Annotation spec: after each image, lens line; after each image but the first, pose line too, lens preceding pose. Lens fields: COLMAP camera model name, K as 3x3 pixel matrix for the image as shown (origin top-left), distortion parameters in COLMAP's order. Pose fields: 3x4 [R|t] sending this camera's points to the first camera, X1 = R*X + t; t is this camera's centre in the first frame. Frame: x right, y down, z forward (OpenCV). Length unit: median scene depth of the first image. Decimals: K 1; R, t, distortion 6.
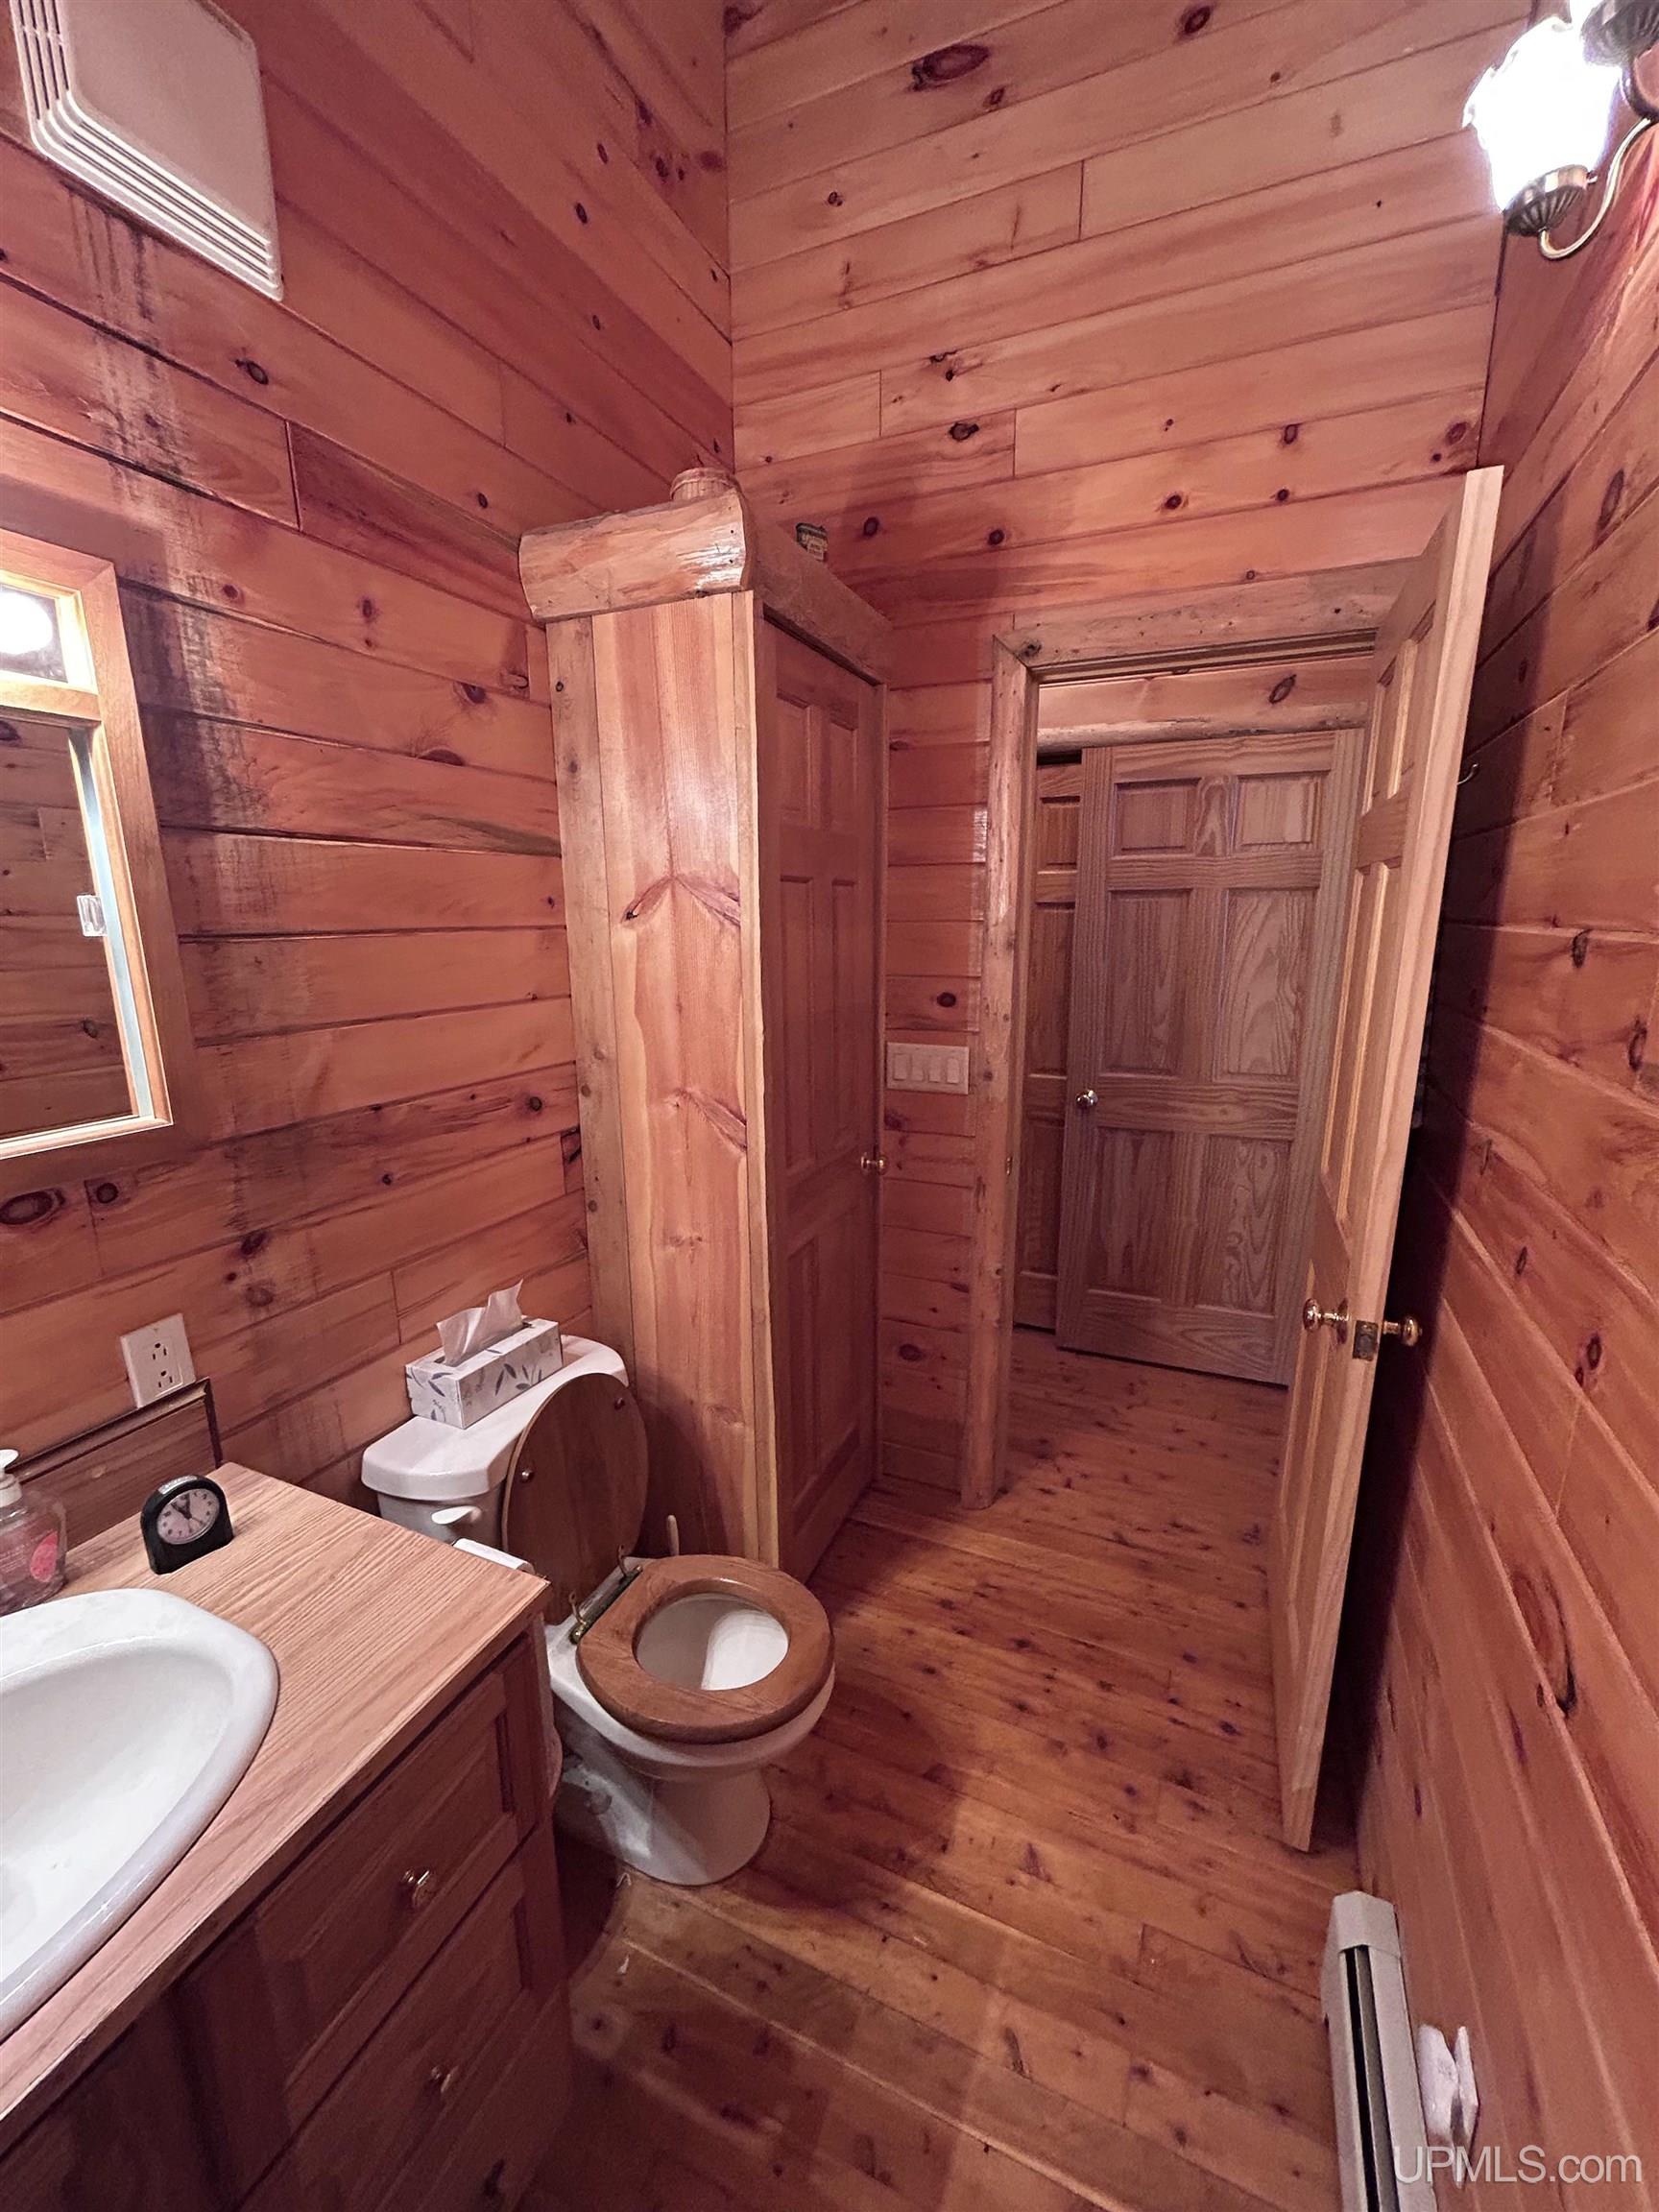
lens RADIAL K [[896.8, 0, 834.2], [0, 896.8, 1116.3], [0, 0, 1]] dist [-0.000271, -0.000087]
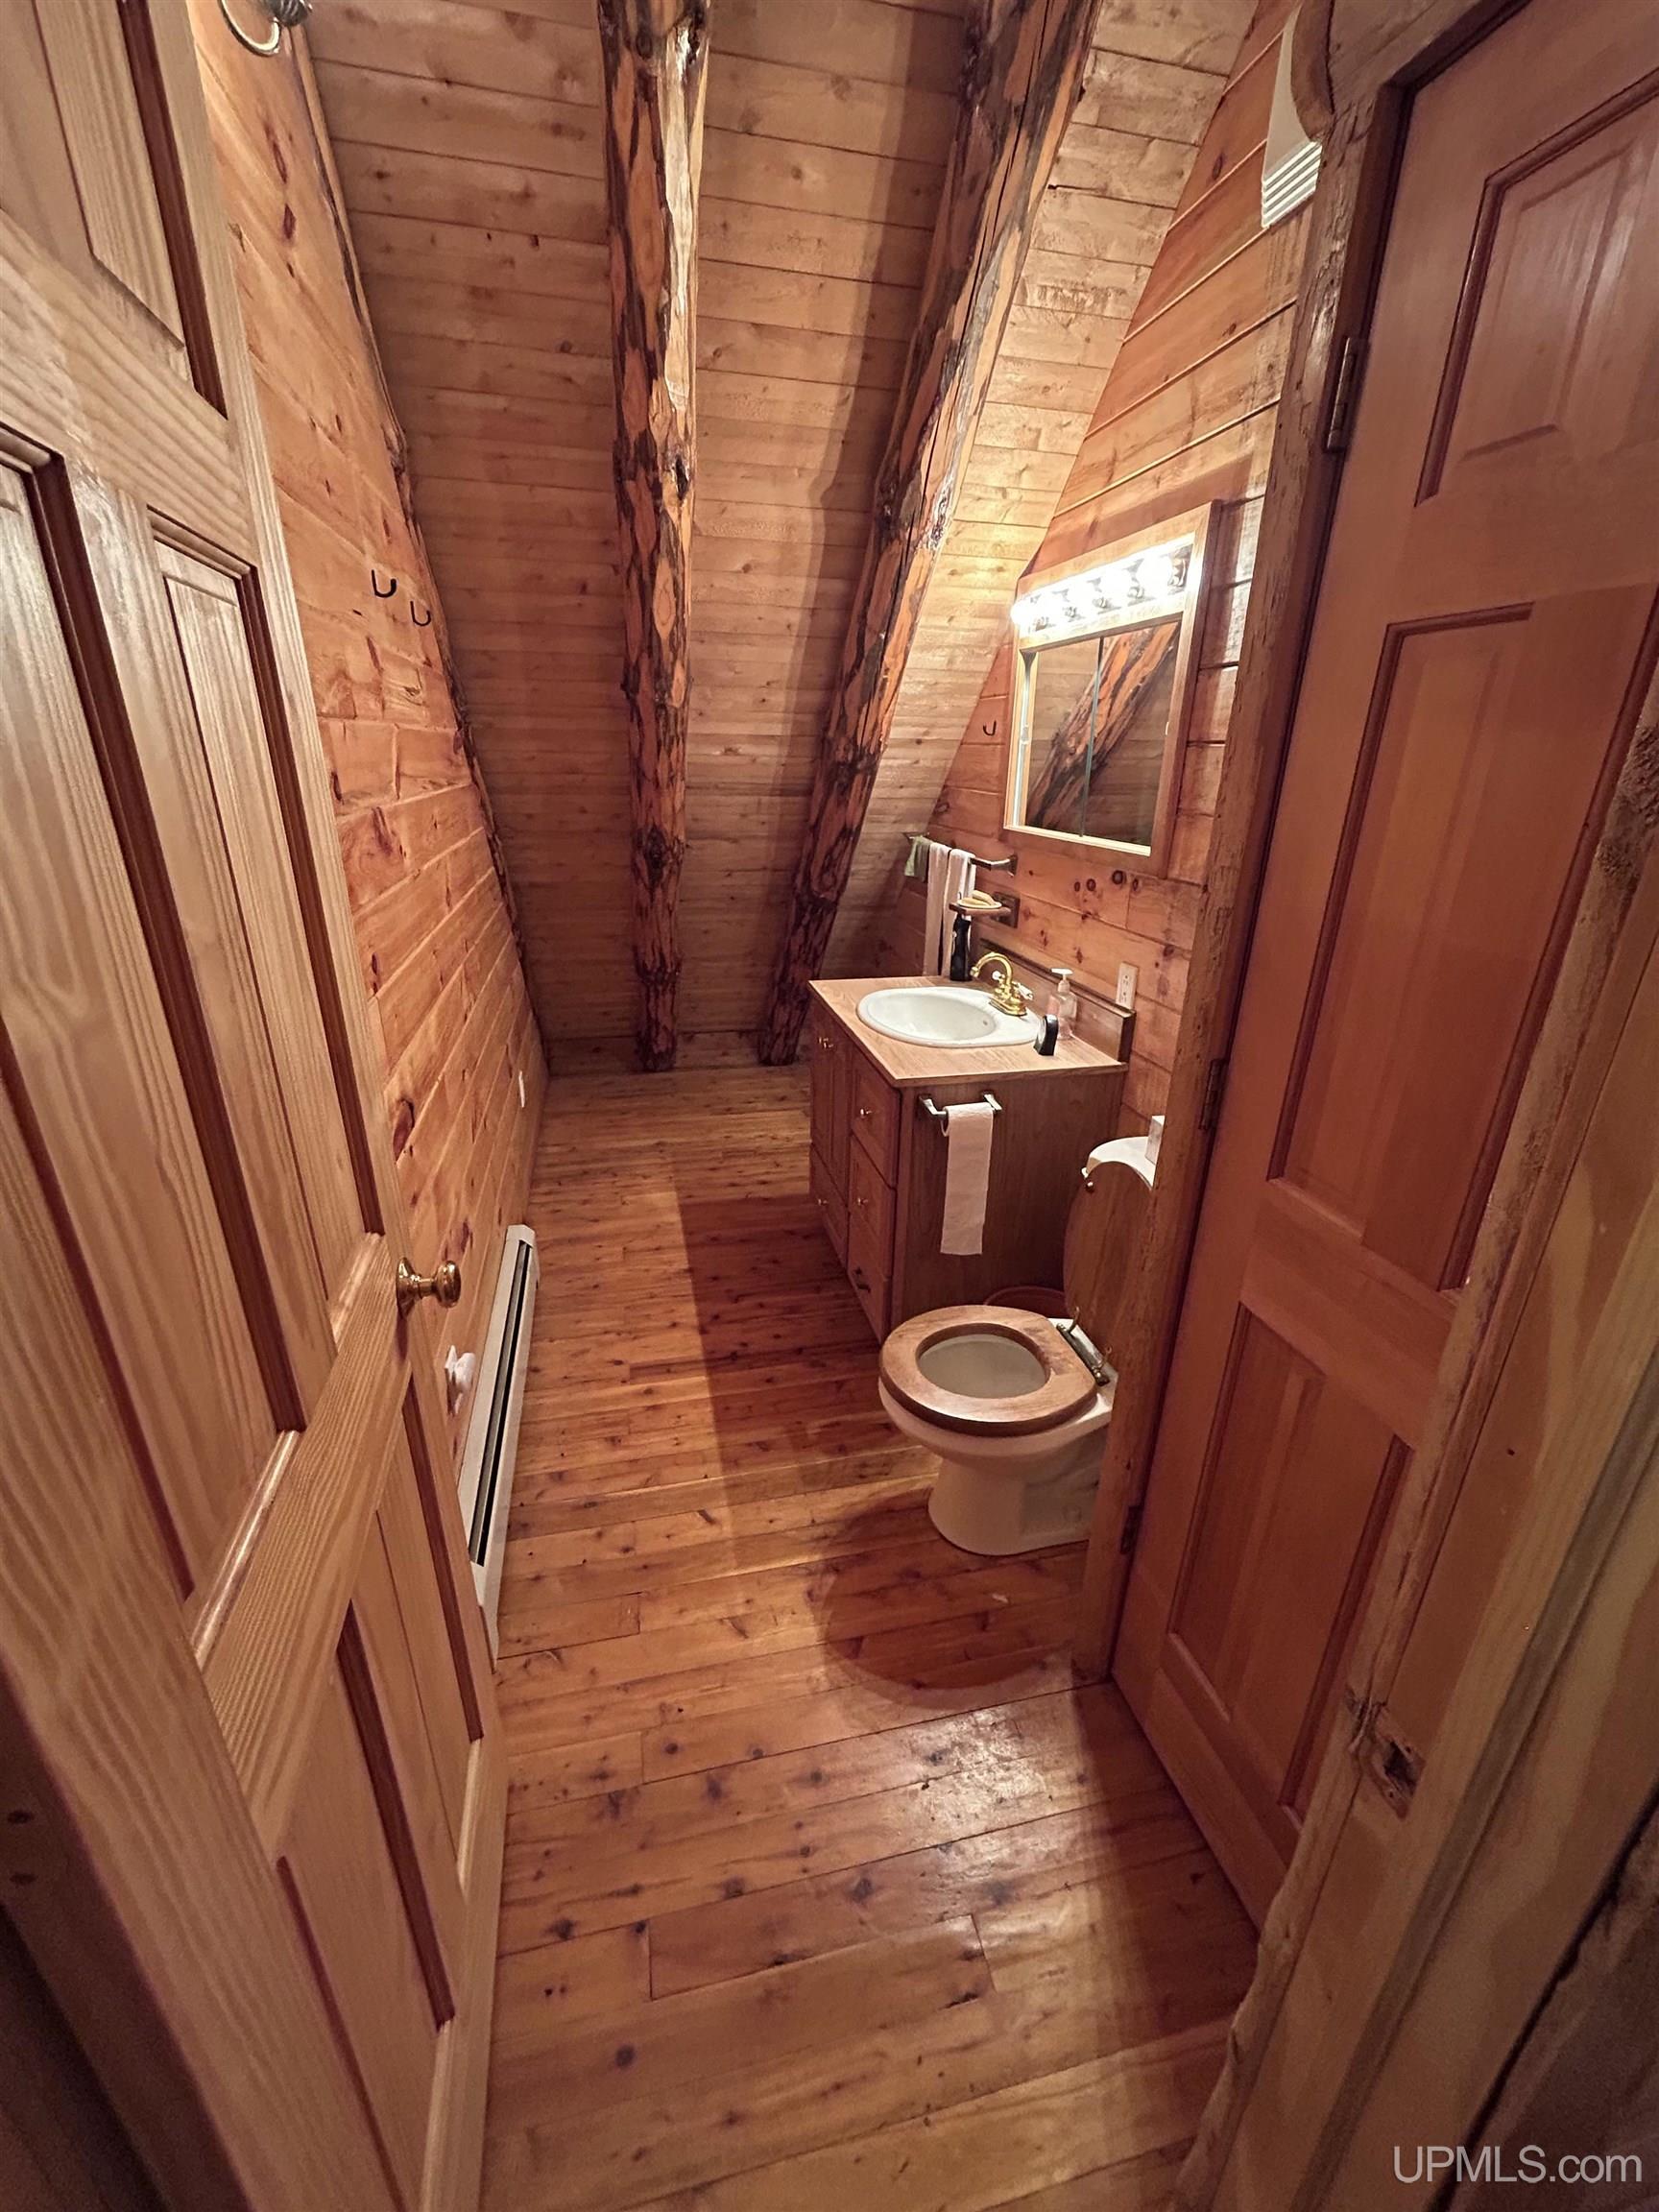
lens RADIAL K [[896.8, 0, 826.2], [0, 896.8, 1105.2], [0, 0, 1]] dist [-0.000271, -0.000087]
pose [[-0.798156, 0.218633, -0.561379, 0.675659], [-0.139016, 0.839840, 0.524732, -0.328835], [0.586192, 0.496859, -0.639930, 1.596444]]
